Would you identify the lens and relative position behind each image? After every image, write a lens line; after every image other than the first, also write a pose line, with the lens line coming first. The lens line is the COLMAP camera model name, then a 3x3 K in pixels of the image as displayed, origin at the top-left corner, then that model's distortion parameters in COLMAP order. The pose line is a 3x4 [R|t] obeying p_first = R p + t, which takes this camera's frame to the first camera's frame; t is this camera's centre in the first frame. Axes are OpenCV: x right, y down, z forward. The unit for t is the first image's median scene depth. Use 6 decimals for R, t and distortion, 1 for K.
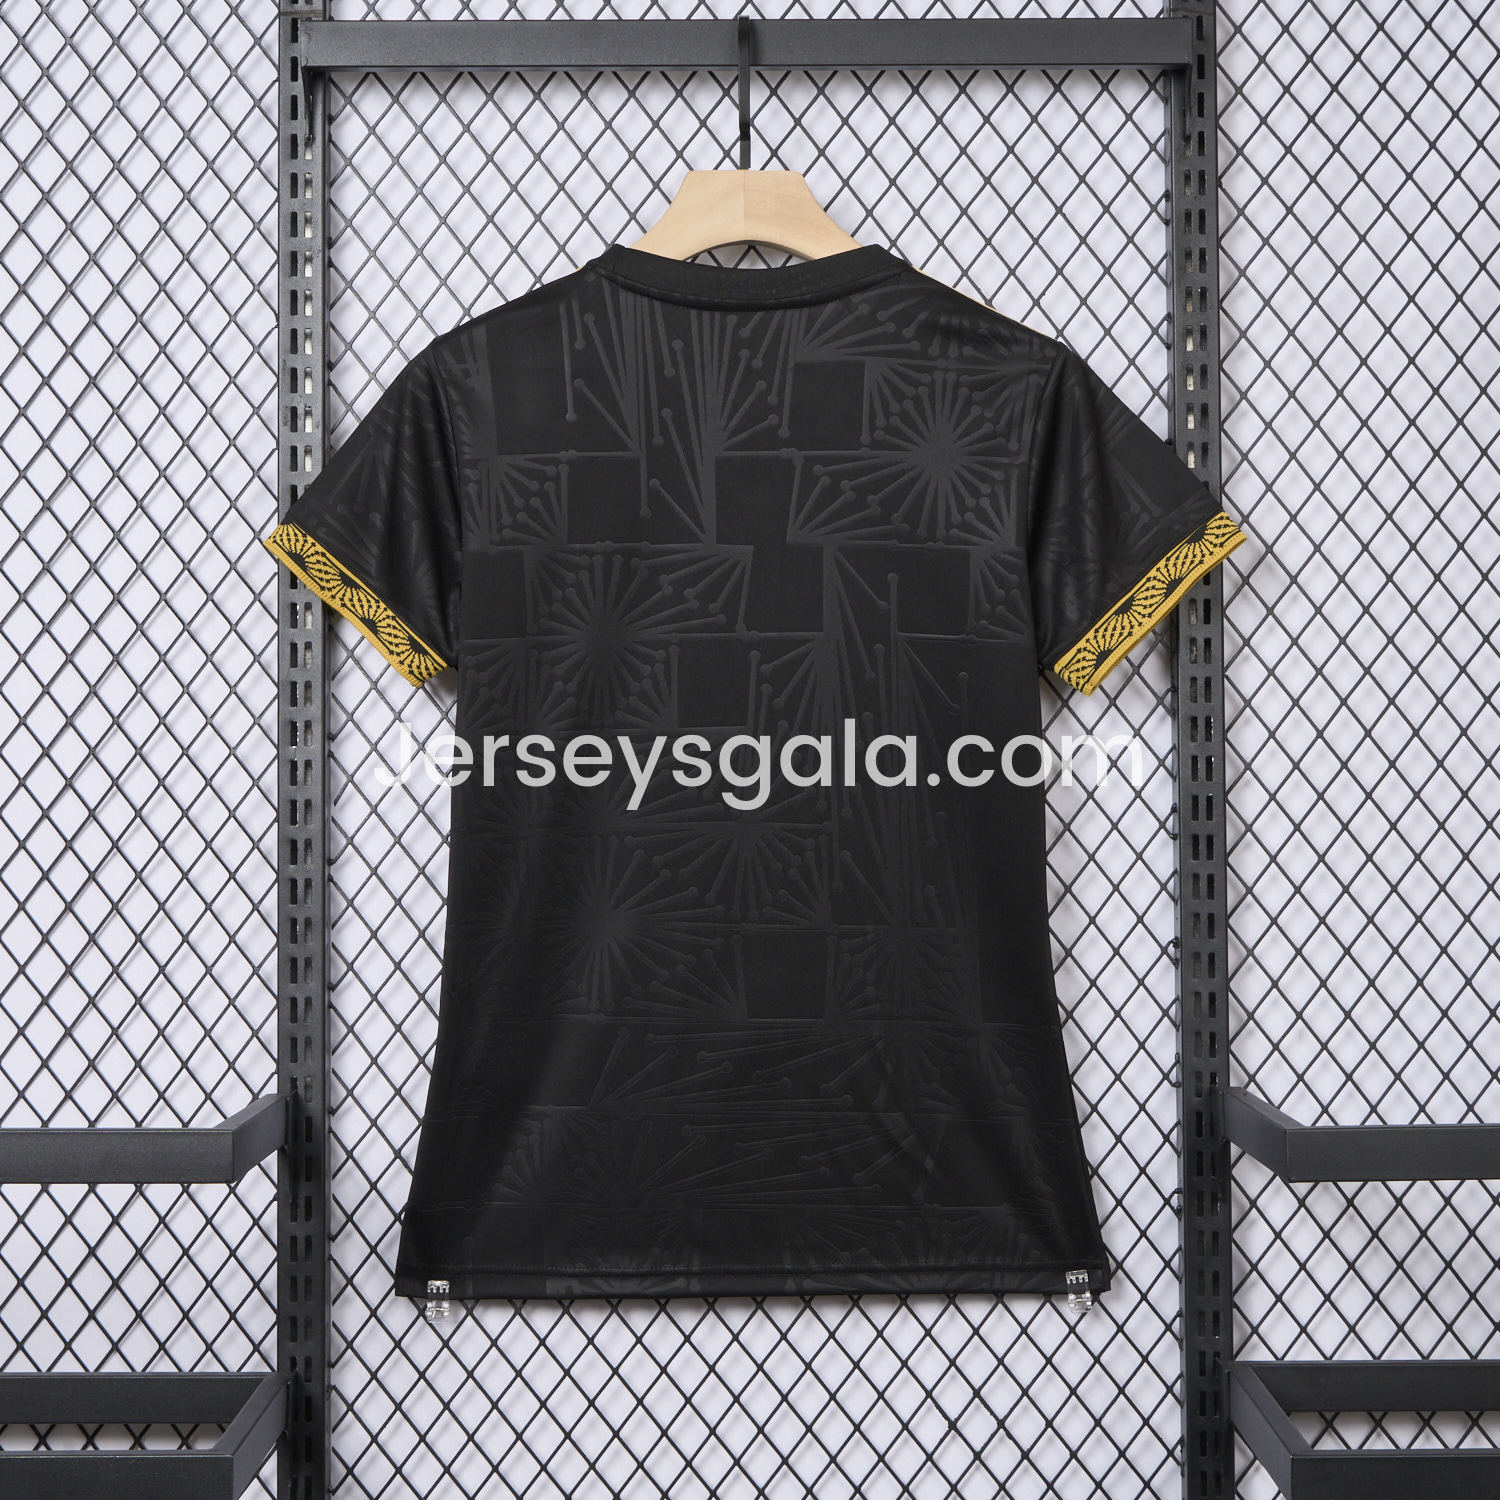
lens RADIAL K [[9377.5, 0, 750.0], [0, 9377.5, 750.0], [0, 0, 1]] dist [1.035468, -59.018426]
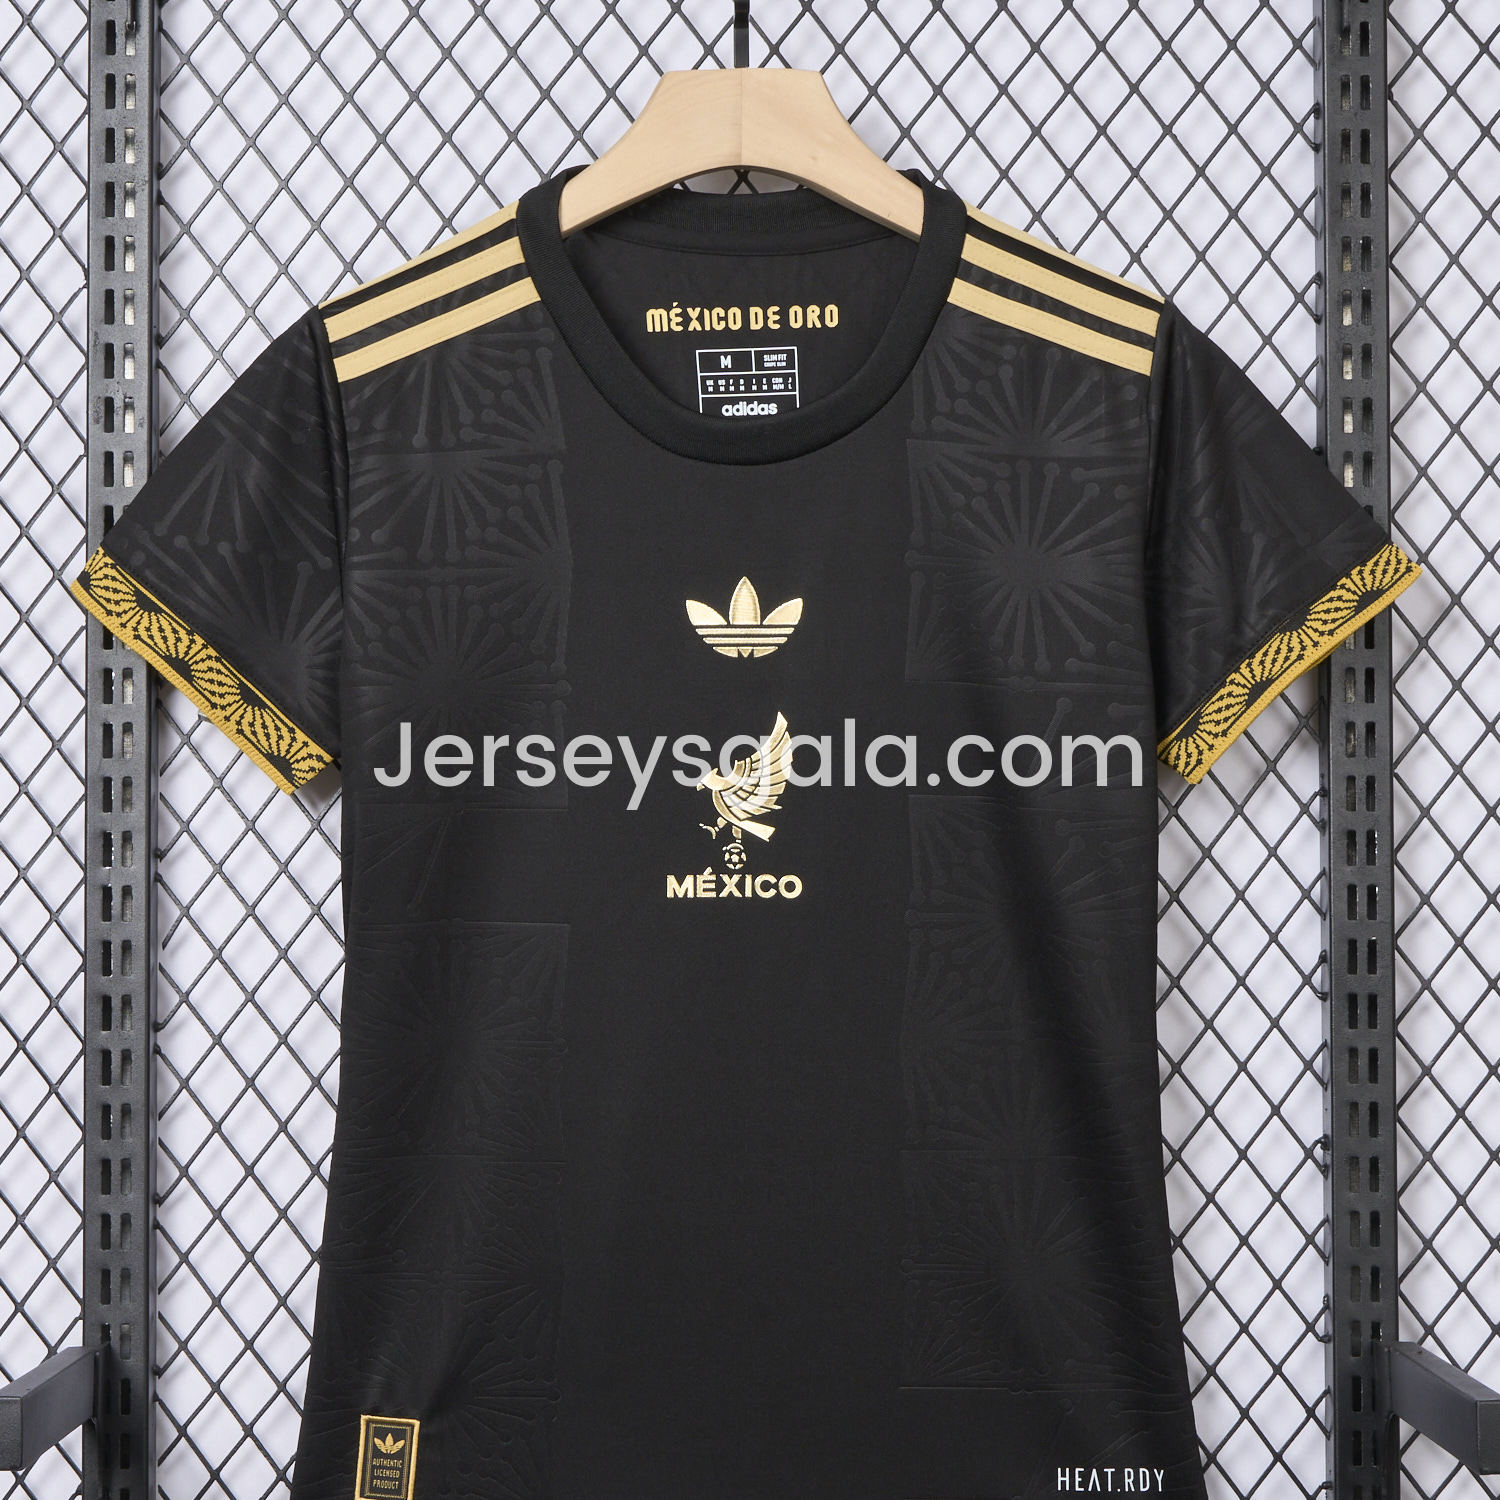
lens RADIAL K [[9377.5, 0, 750.0], [0, 9377.5, 750.0], [0, 0, 1]] dist [1.035468, -59.018426]
pose [[0.999990, 0.003813, -0.002530, 0.002735], [-0.003851, 0.999876, -0.015281, 0.001507], [0.002471, 0.015290, 0.999880, 0.275757]]
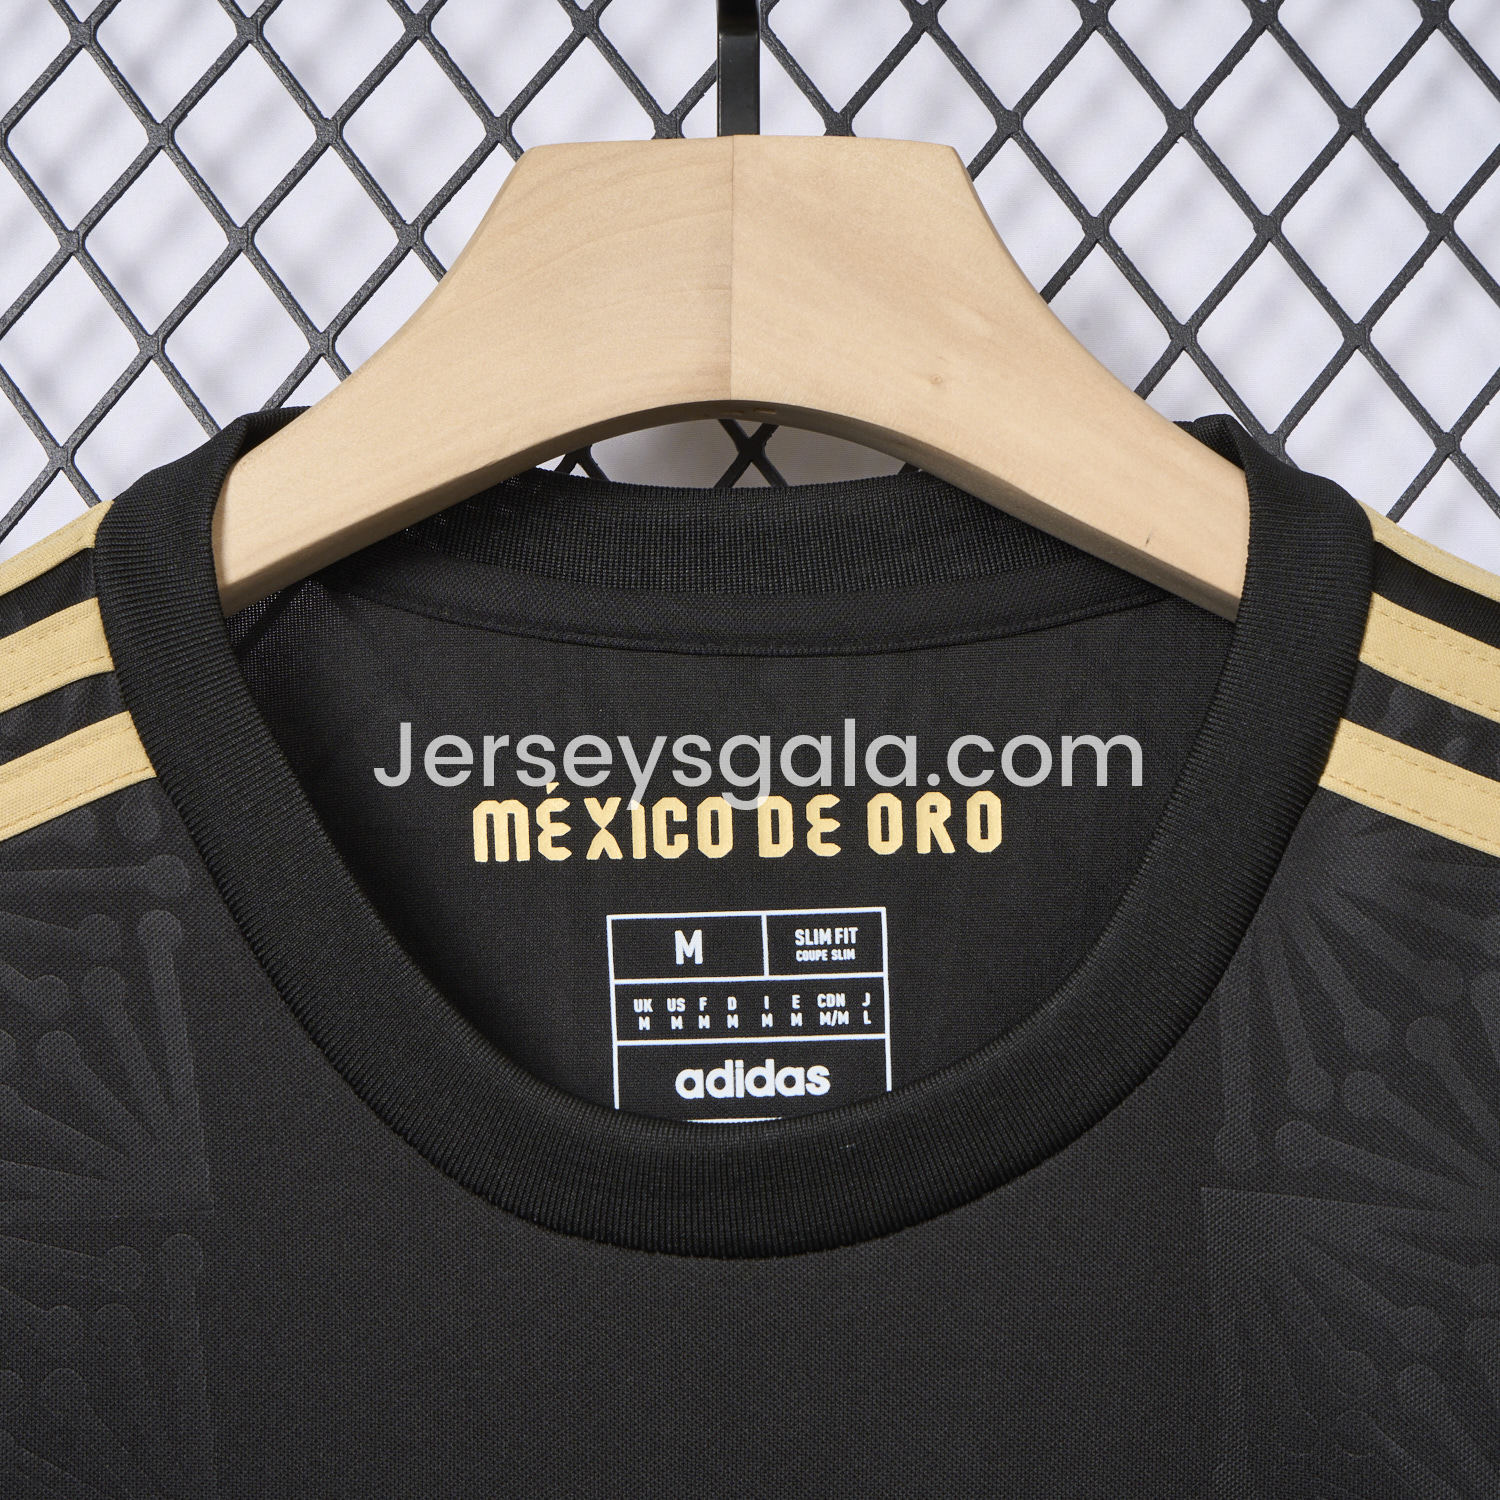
lens RADIAL K [[9377.5, 0, 750.0], [0, 9377.5, 750.0], [0, 0, 1]] dist [1.035468, -59.018426]
pose [[0.999750, 0.008862, -0.020504, 0.005764], [-0.010145, 0.997940, -0.063344, -0.027116], [0.019900, 0.063536, 0.997781, 0.718393]]
